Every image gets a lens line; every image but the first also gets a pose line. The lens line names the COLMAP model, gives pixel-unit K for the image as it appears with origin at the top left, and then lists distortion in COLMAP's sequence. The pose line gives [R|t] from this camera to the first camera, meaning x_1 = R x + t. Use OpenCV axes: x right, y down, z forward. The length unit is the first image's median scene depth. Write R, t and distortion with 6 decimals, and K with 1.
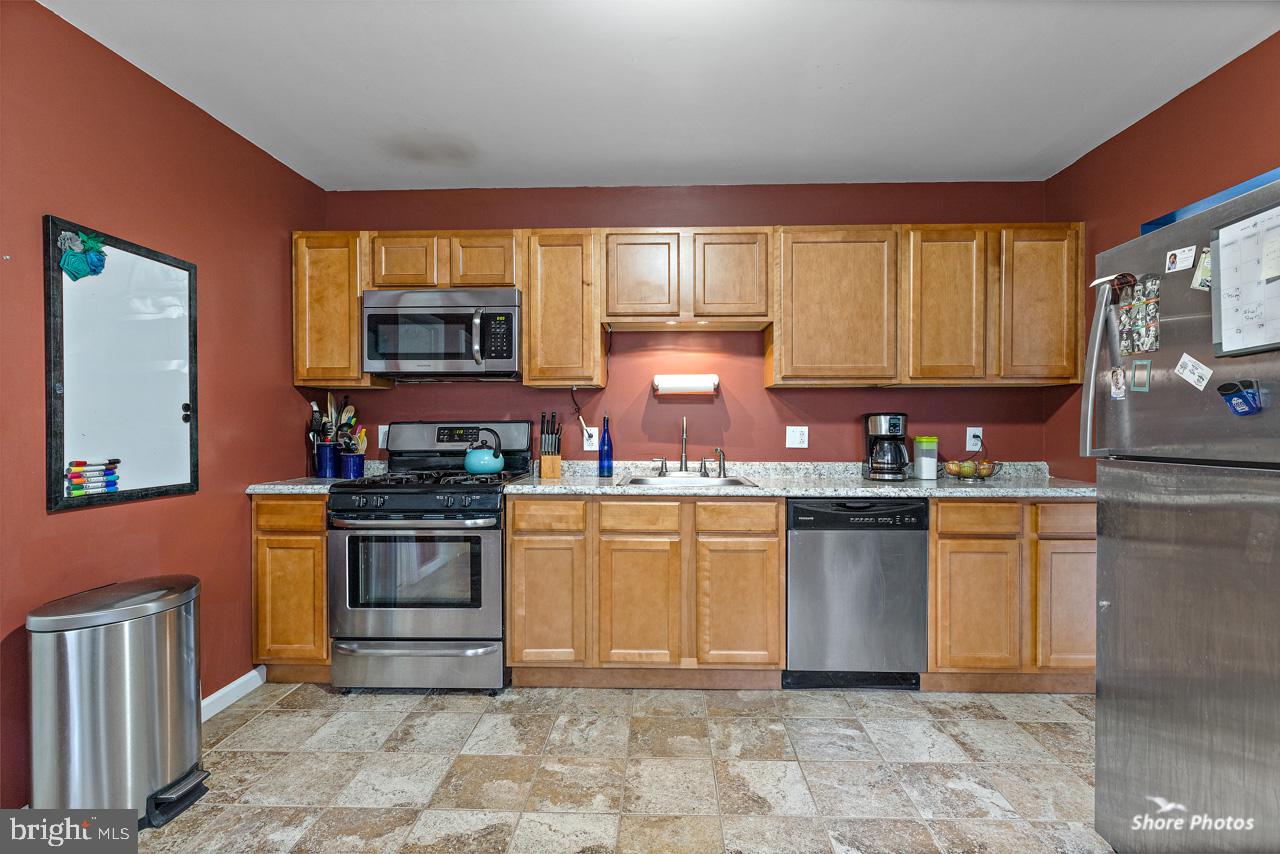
lens RADIAL K [[603.4, 0, 650.1], [0, 603.4, 427.5], [0, 0, 1]] dist [-0.000793, -0.000269]
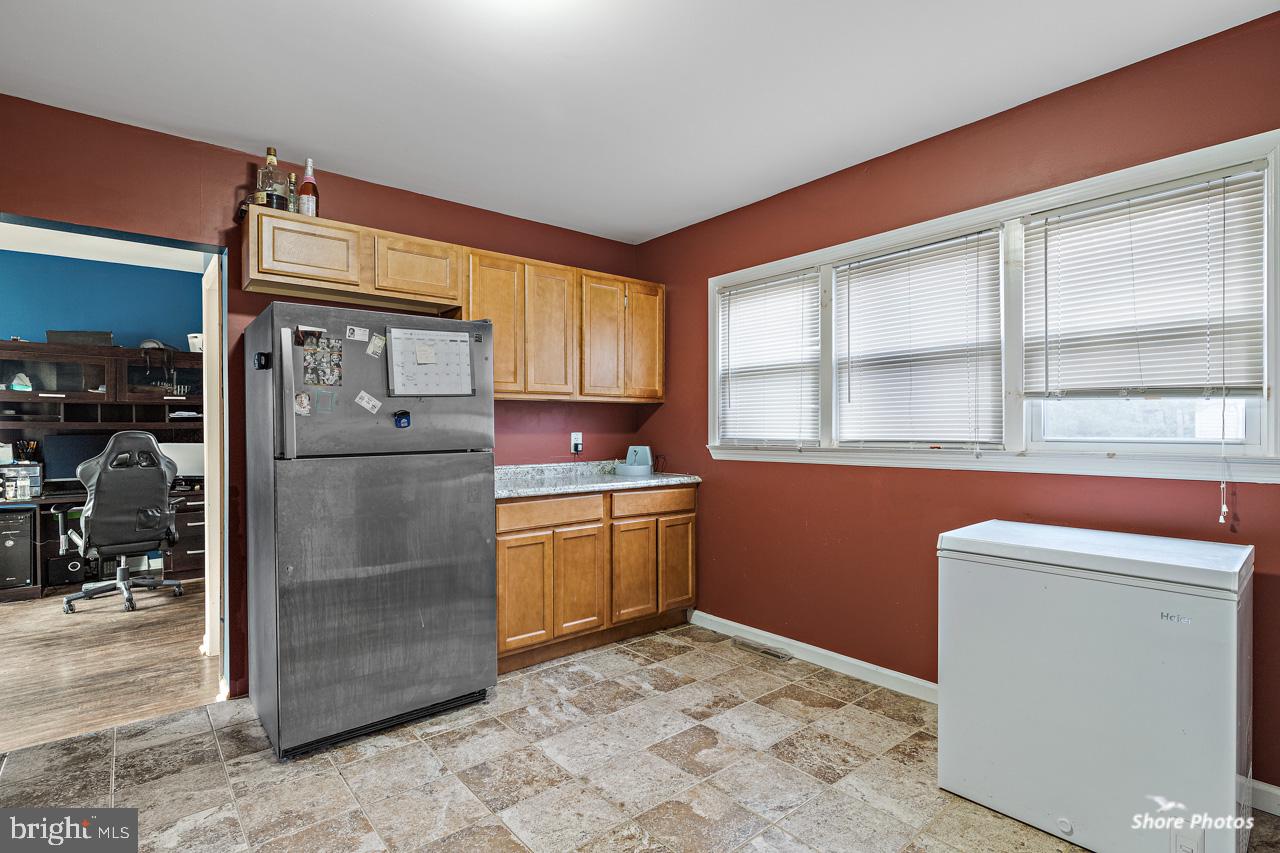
lens RADIAL K [[616.5, 0, 640.0], [0, 616.5, 426.5], [0, 0, 1]] dist [0.001507, 0.000489]
pose [[-0.658820, 0.012032, 0.752205, -0.483074], [0.011867, 0.999914, -0.005601, -0.002322], [-0.752207, 0.005236, -0.658906, 0.817715]]
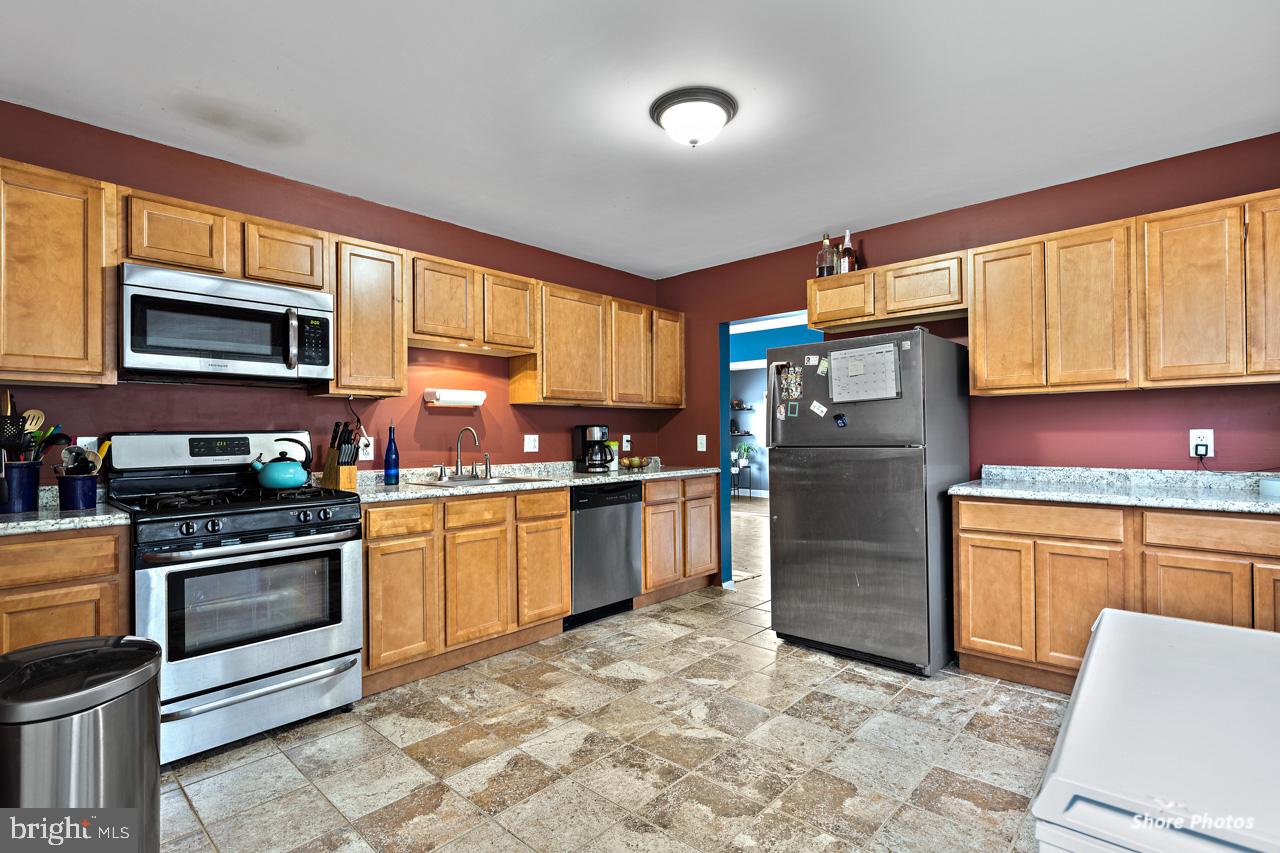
lens RADIAL K [[603.4, 0, 650.1], [0, 603.4, 427.0], [0, 0, 1]] dist [-0.000793, -0.000269]
pose [[0.646929, 0.004219, 0.762538, -0.692620], [0.010635, 0.999838, -0.014555, 0.003084], [-0.762476, 0.017526, 0.646779, -0.014180]]
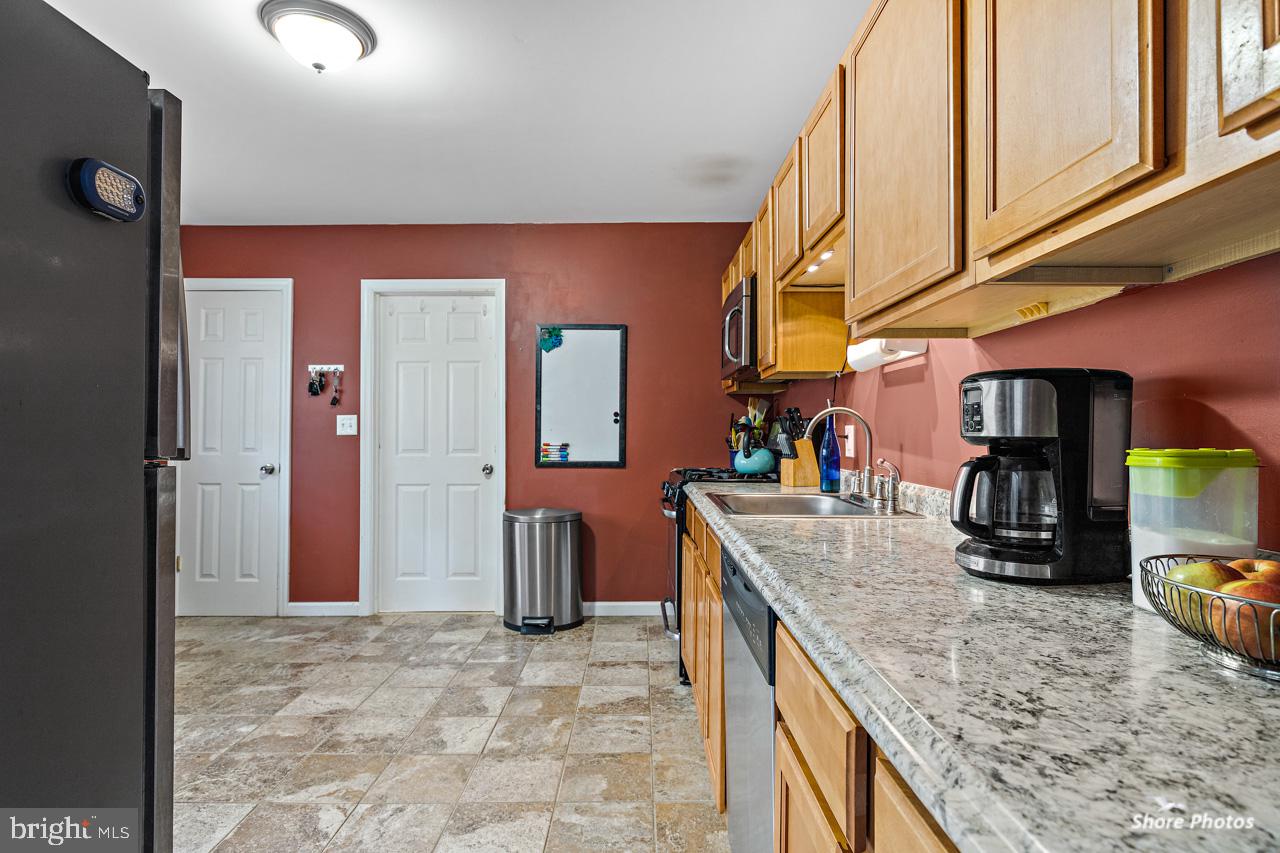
lens RADIAL K [[648.1, 0, 636.7], [0, 648.1, 429.1], [0, 0, 1]] dist [0.001993, -0.000036]
pose [[0.022481, -0.004729, -0.999736, 0.854215], [-0.003515, 0.999982, -0.004810, 0.012908], [0.999741, 0.003622, 0.022464, 0.895522]]
